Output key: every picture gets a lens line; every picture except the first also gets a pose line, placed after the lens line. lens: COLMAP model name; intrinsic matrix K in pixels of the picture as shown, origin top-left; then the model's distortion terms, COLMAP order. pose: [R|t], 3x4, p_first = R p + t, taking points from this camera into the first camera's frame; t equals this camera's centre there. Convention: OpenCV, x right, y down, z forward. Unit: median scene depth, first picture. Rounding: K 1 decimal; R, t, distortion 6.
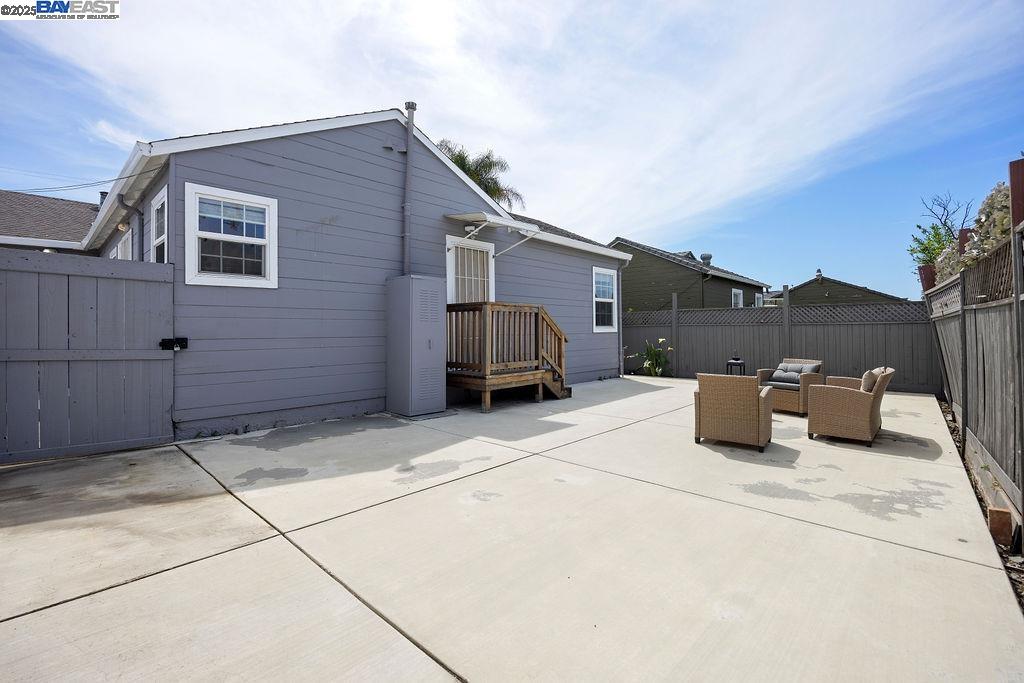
lens RADIAL K [[452.3, 0, 507.0], [0, 452.3, 326.3], [0, 0, 1]] dist [-0.025968, -0.000005]
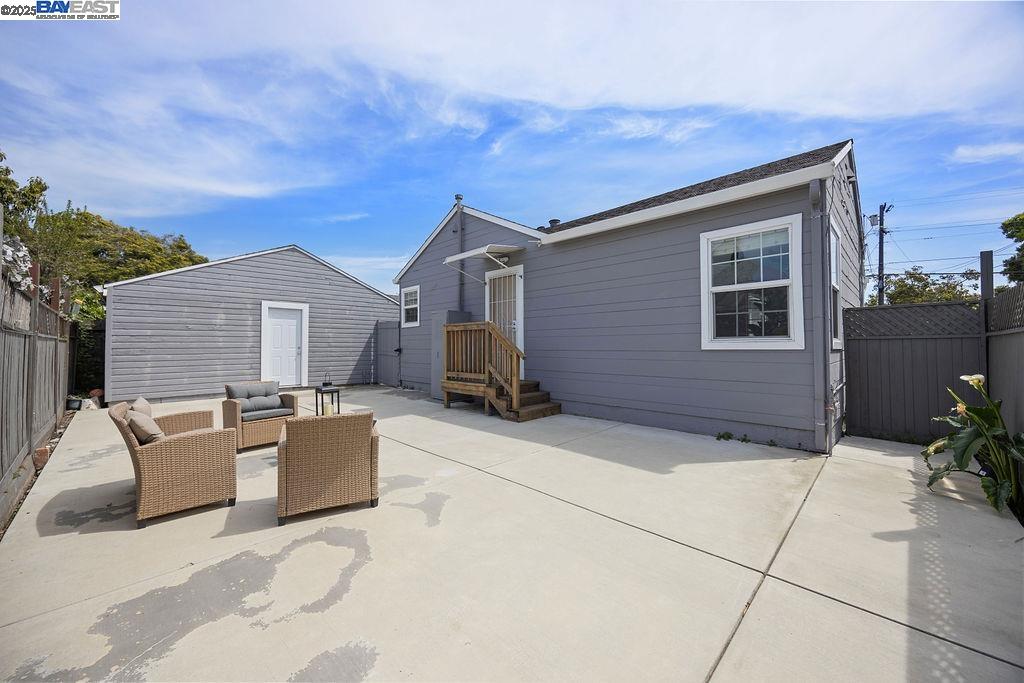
lens RADIAL K [[383.5, 0, 512.0], [0, 383.5, 341.5], [0, 0, 1]] dist [-0.007489, 0.000021]
pose [[-0.032453, -0.003379, -0.999468, 0.986815], [0.015340, 0.999875, -0.003879, 0.002987], [0.999356, -0.015458, -0.032397, 1.125907]]
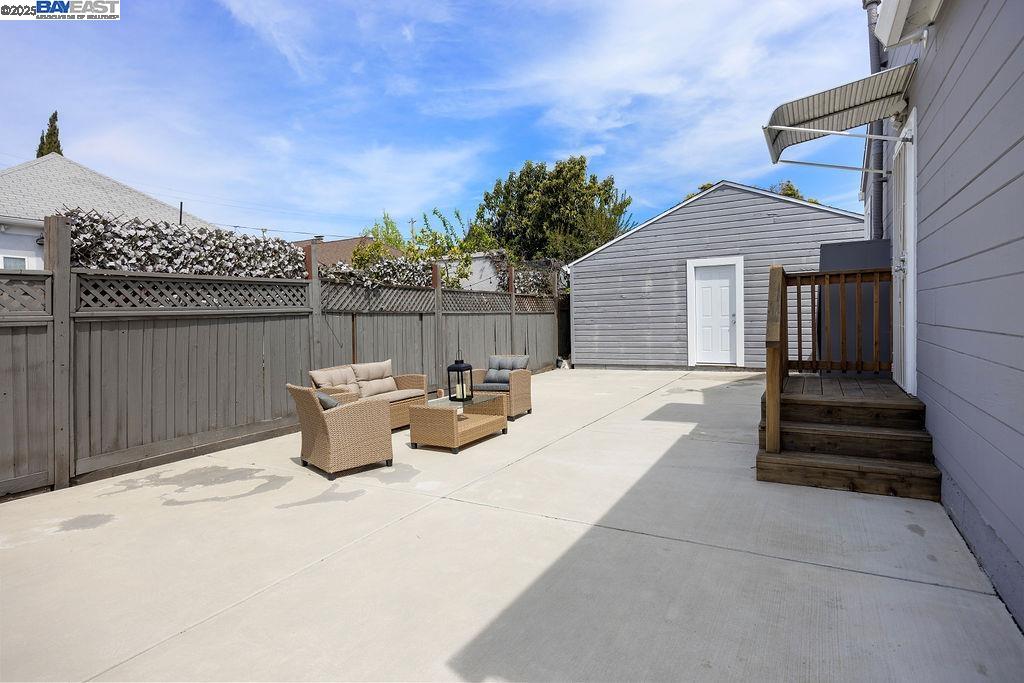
lens RADIAL K [[509.0, 0, 516.5], [0, 509.0, 335.3], [0, 0, 1]] dist [-0.010524, -0.000296]
pose [[-0.974638, 0.040152, -0.220157, 0.503915], [0.035345, 0.999044, 0.025734, 0.006574], [0.220980, 0.017300, -0.975125, 1.555508]]
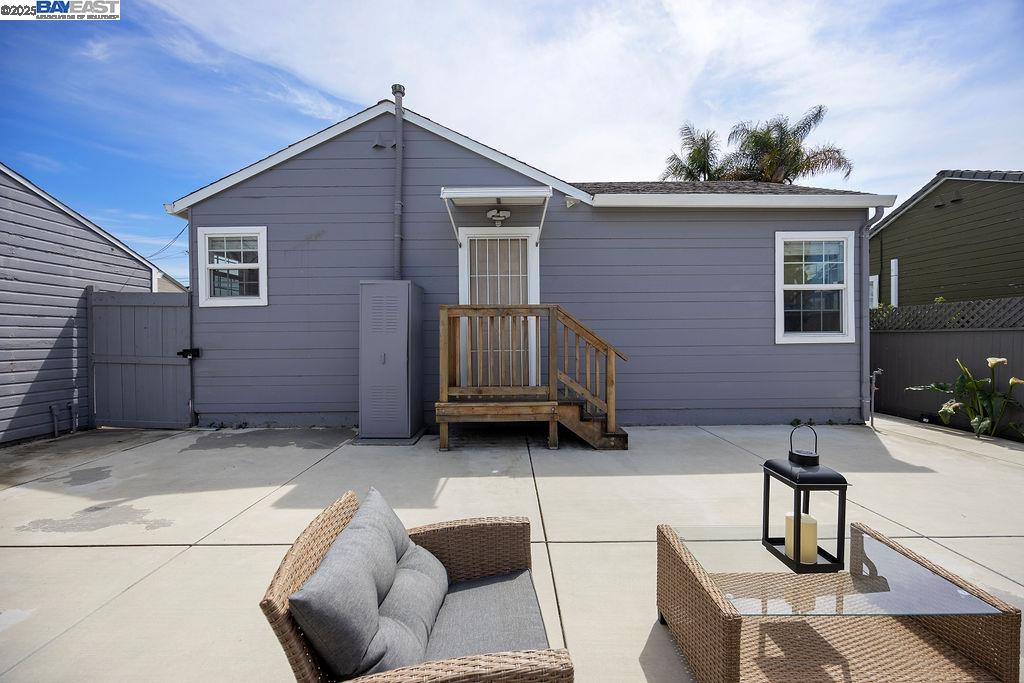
lens RADIAL K [[383.5, 0, 512.0], [0, 383.5, 341.5], [0, 0, 1]] dist [-0.007489, 0.000021]
pose [[0.688005, 0.006756, -0.725674, 0.459279], [0.011440, 0.999731, 0.020154, -0.004247], [0.725616, -0.022168, 0.687743, 0.586173]]
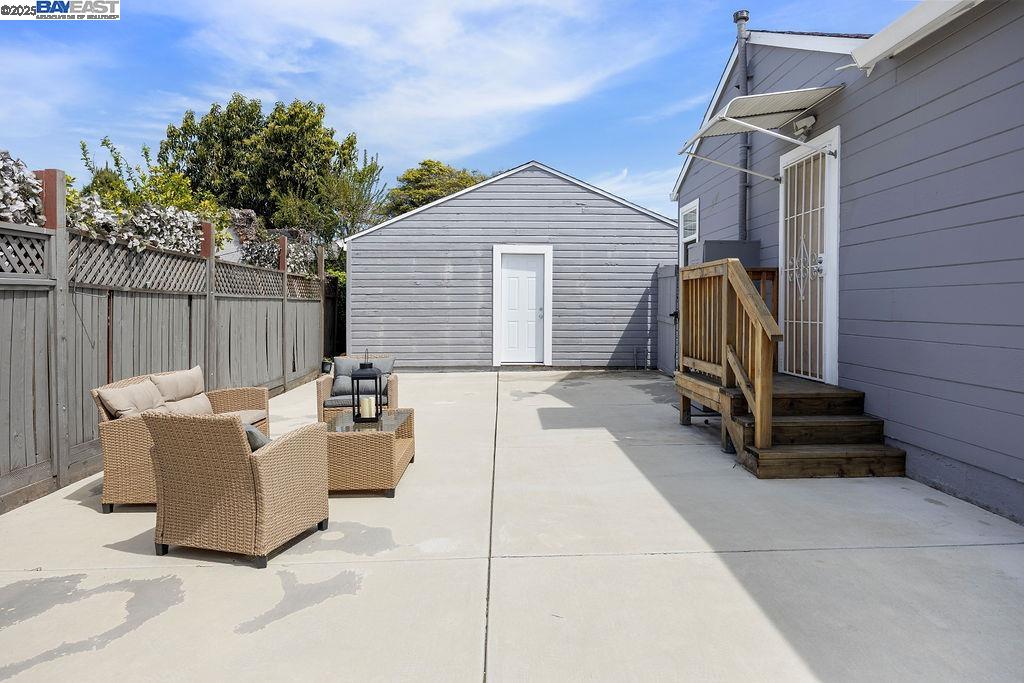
lens RADIAL K [[612.1, 0, 514.2], [0, 612.1, 317.9], [0, 0, 1]] dist [-0.008121, -0.000487]
pose [[-0.713860, 0.021258, -0.699966, 0.746797], [0.013426, 0.999771, 0.016671, 0.003906], [0.700160, 0.002503, -0.713982, 1.370818]]
